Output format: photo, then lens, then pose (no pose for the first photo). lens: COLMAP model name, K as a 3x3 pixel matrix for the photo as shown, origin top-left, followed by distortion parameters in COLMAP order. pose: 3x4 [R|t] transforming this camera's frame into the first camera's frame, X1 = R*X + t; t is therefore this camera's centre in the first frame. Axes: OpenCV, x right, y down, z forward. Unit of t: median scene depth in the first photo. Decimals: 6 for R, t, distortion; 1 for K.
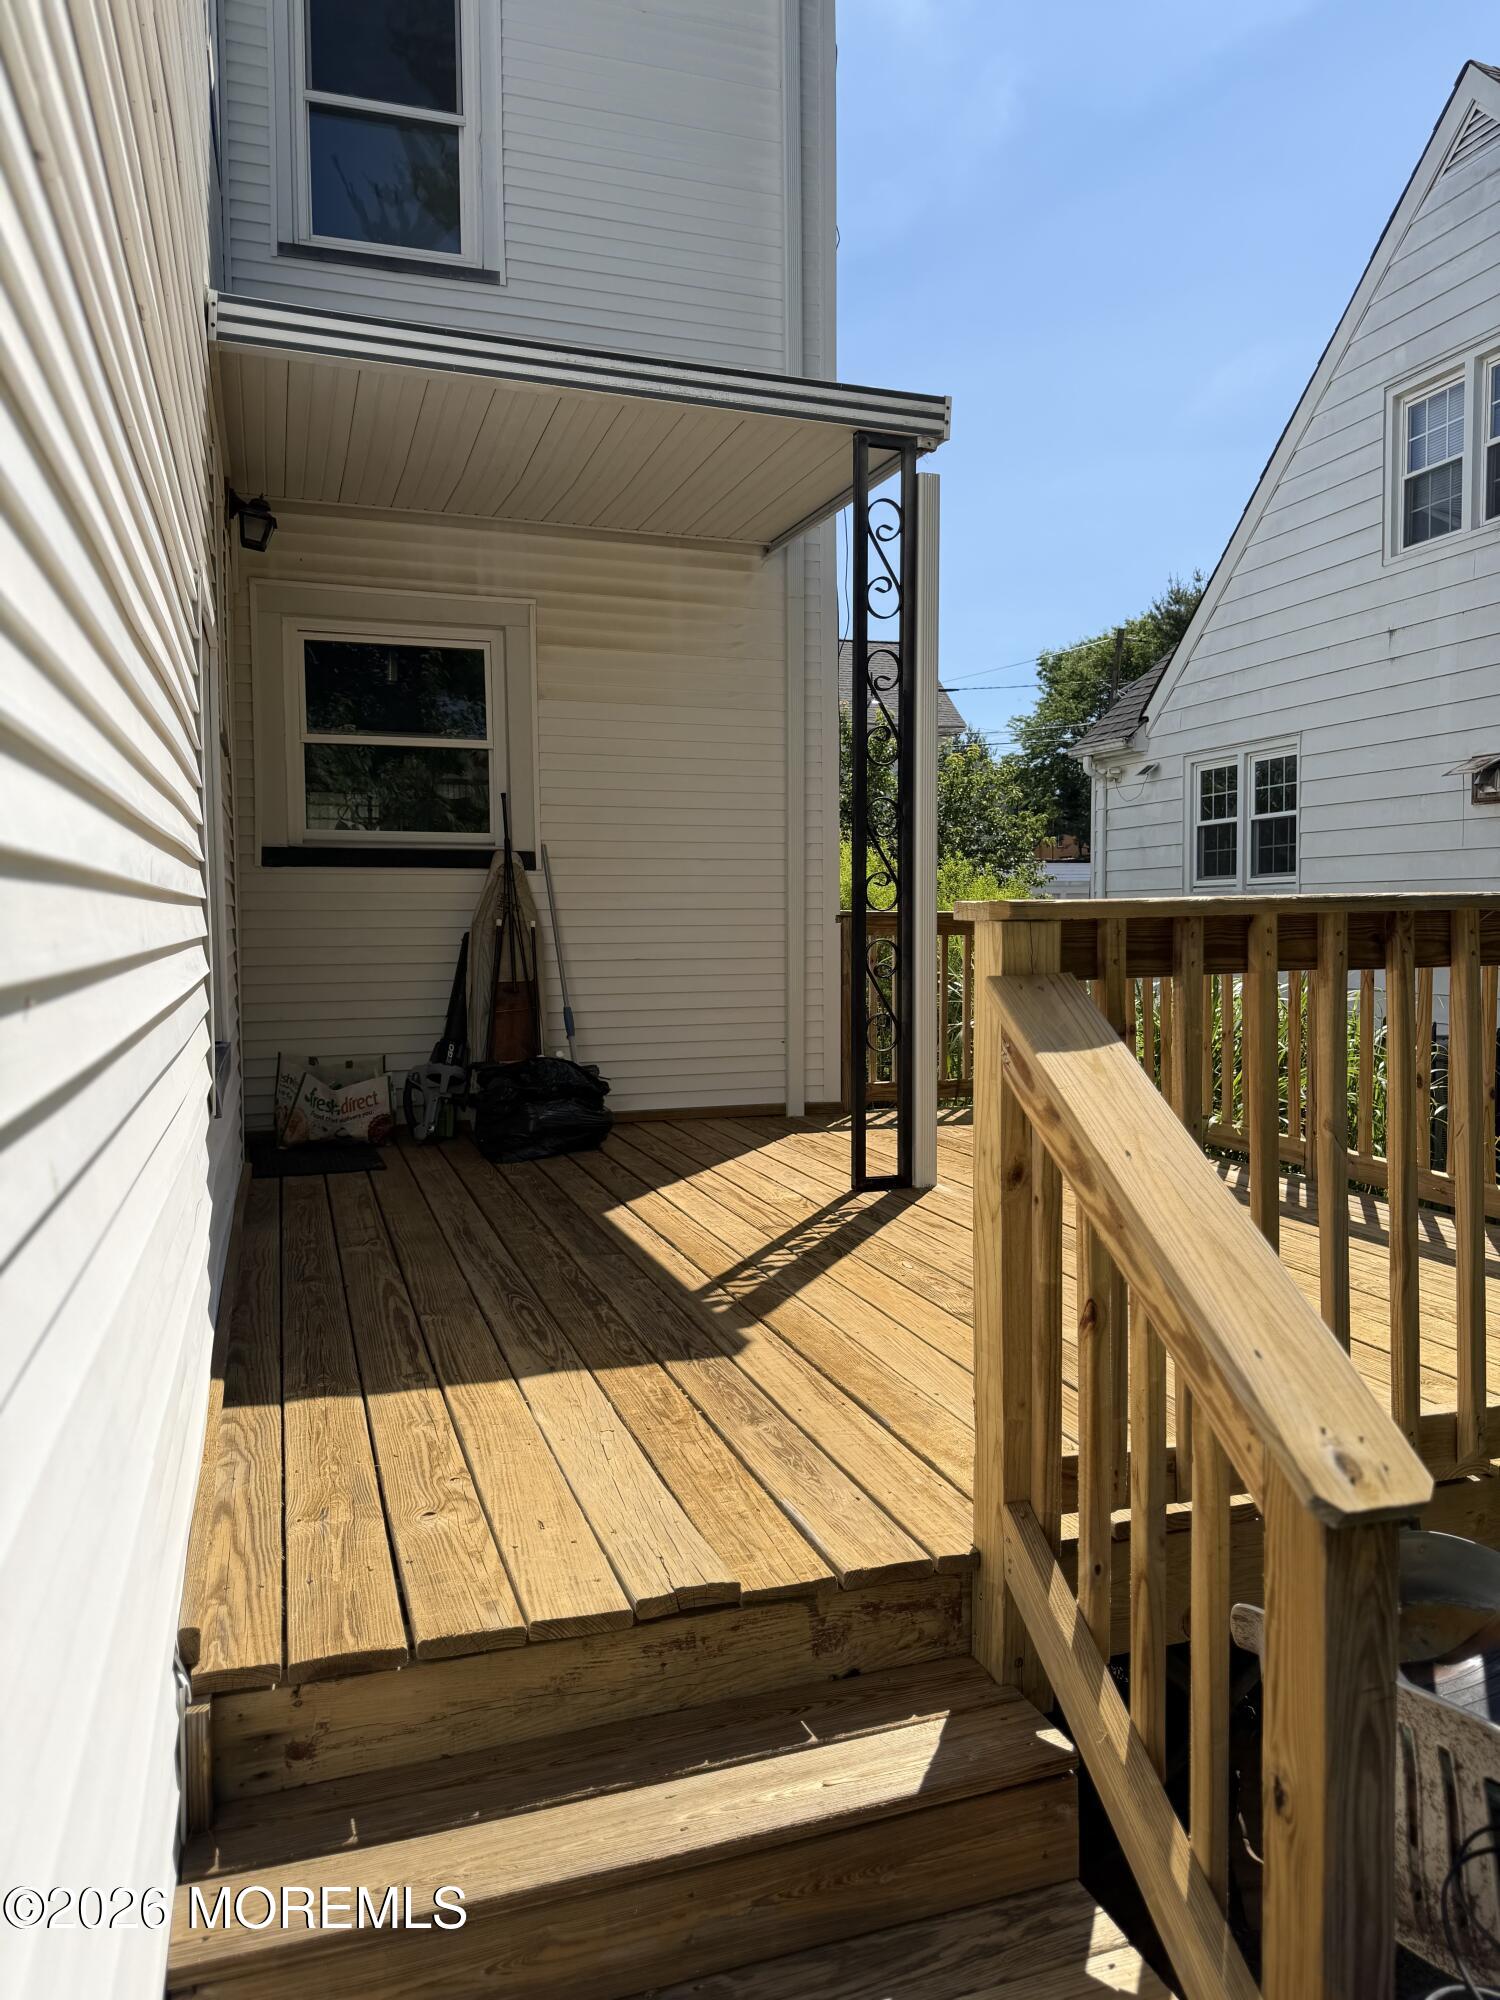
lens RADIAL K [[1438.7, 0, 750.0], [0, 1438.7, 1000.0], [0, 0, 1]] dist [0.095811, -0.001097]
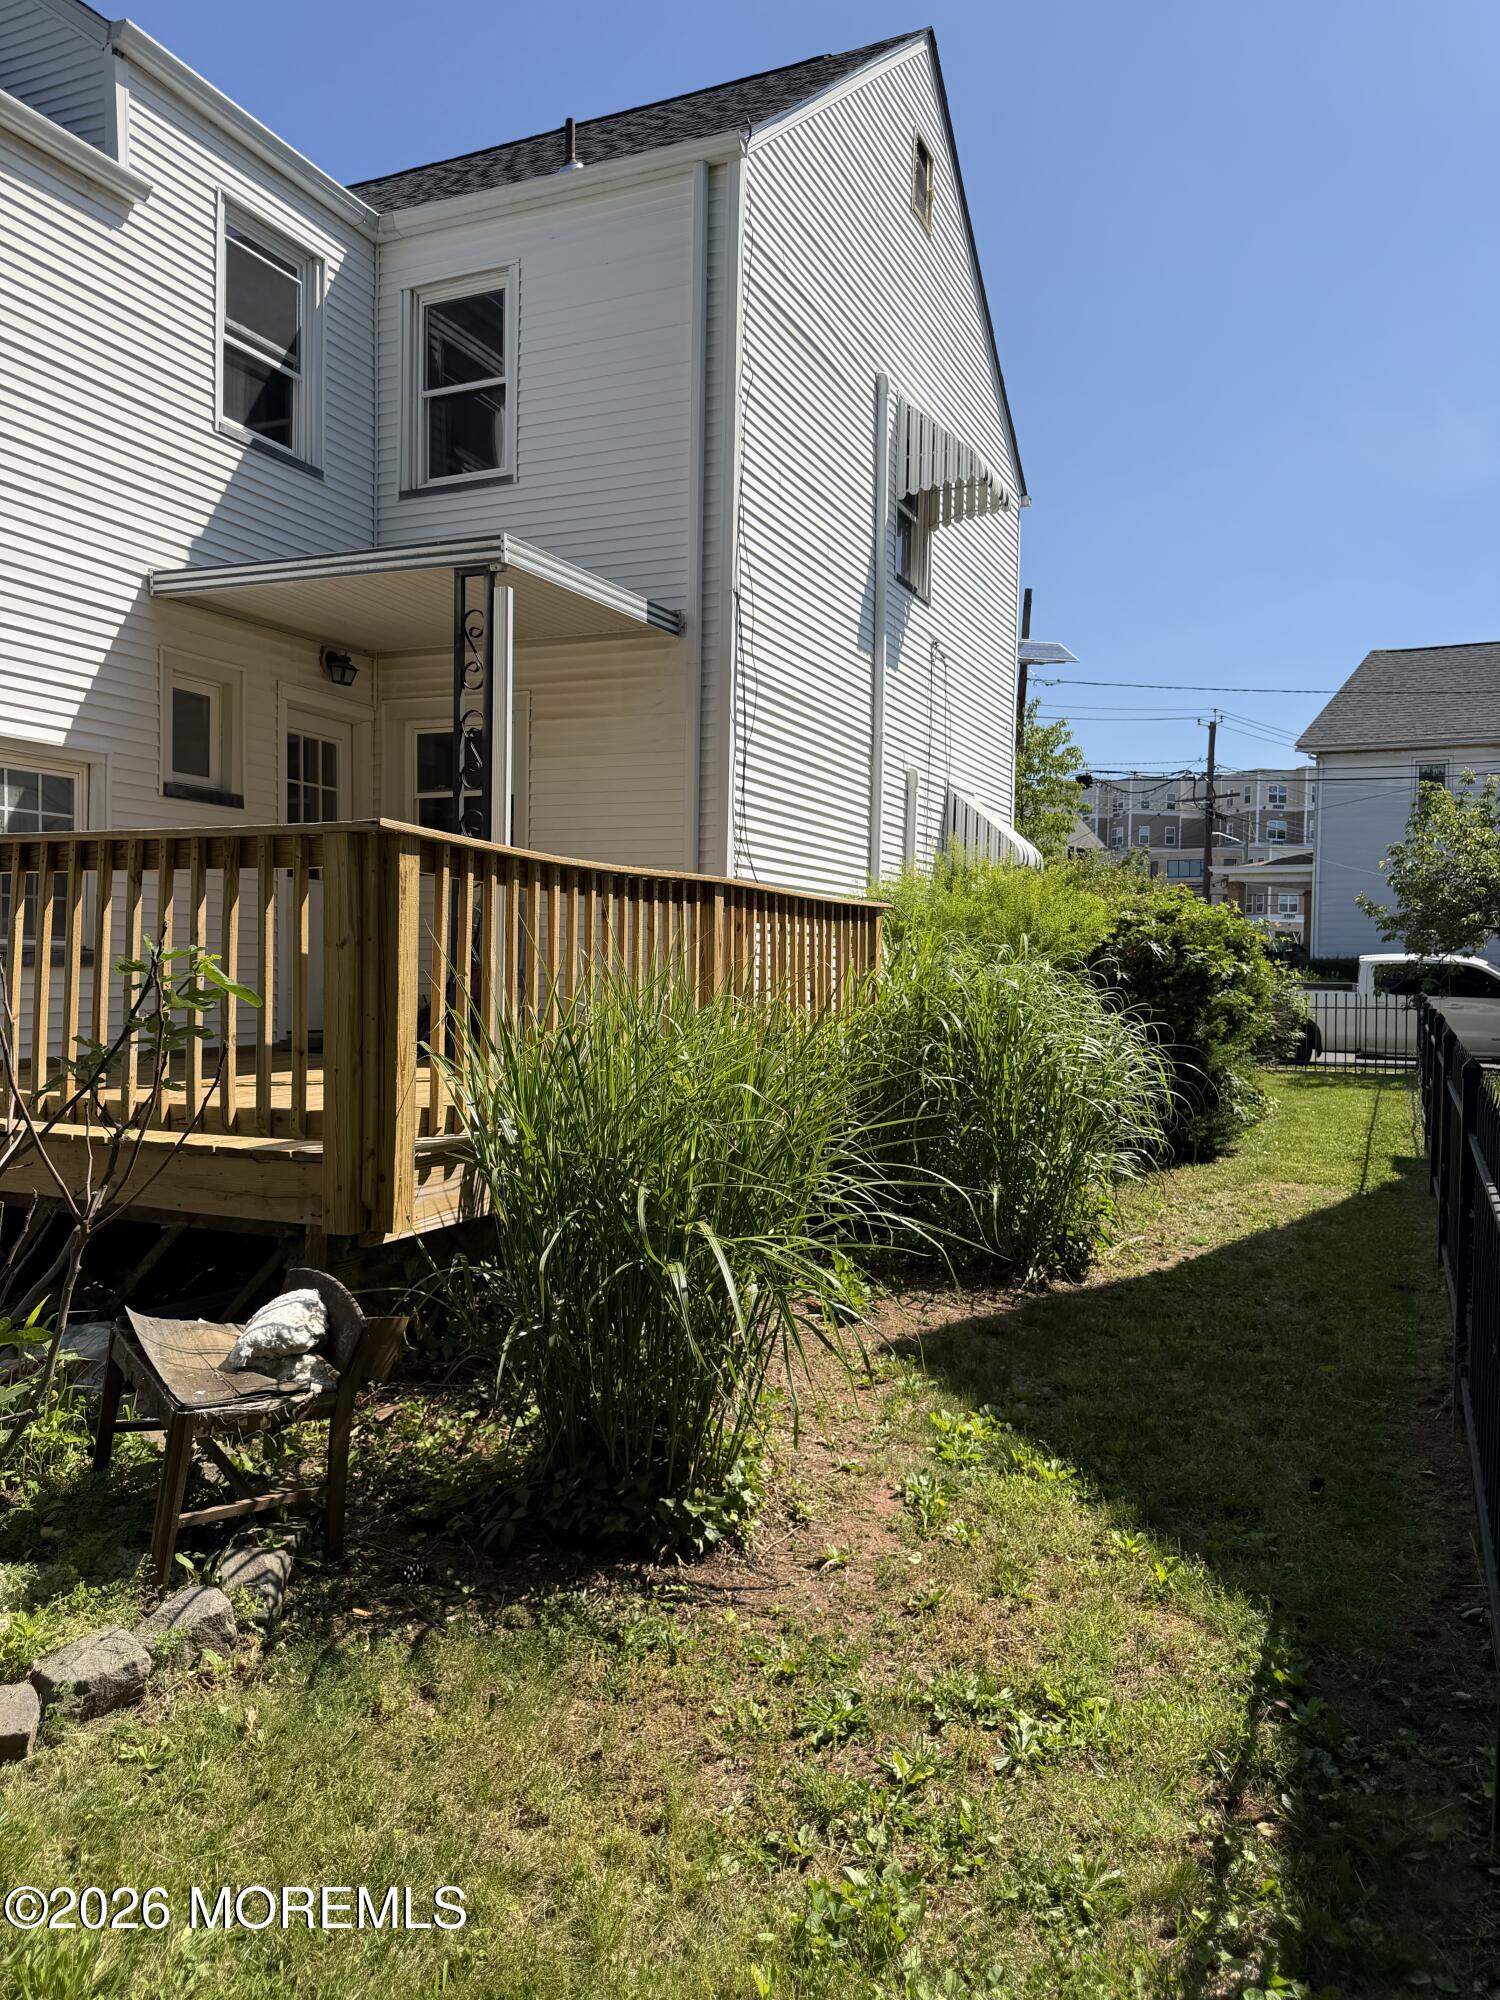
lens RADIAL K [[1438.7, 0, 750.0], [0, 1438.7, 1000.0], [0, 0, 1]] dist [0.095811, -0.001097]
pose [[0.740094, 0.035239, -0.671579, 0.960371], [-0.061498, 0.997988, -0.015406, 0.037492], [0.669686, 0.052703, 0.740772, 0.099883]]
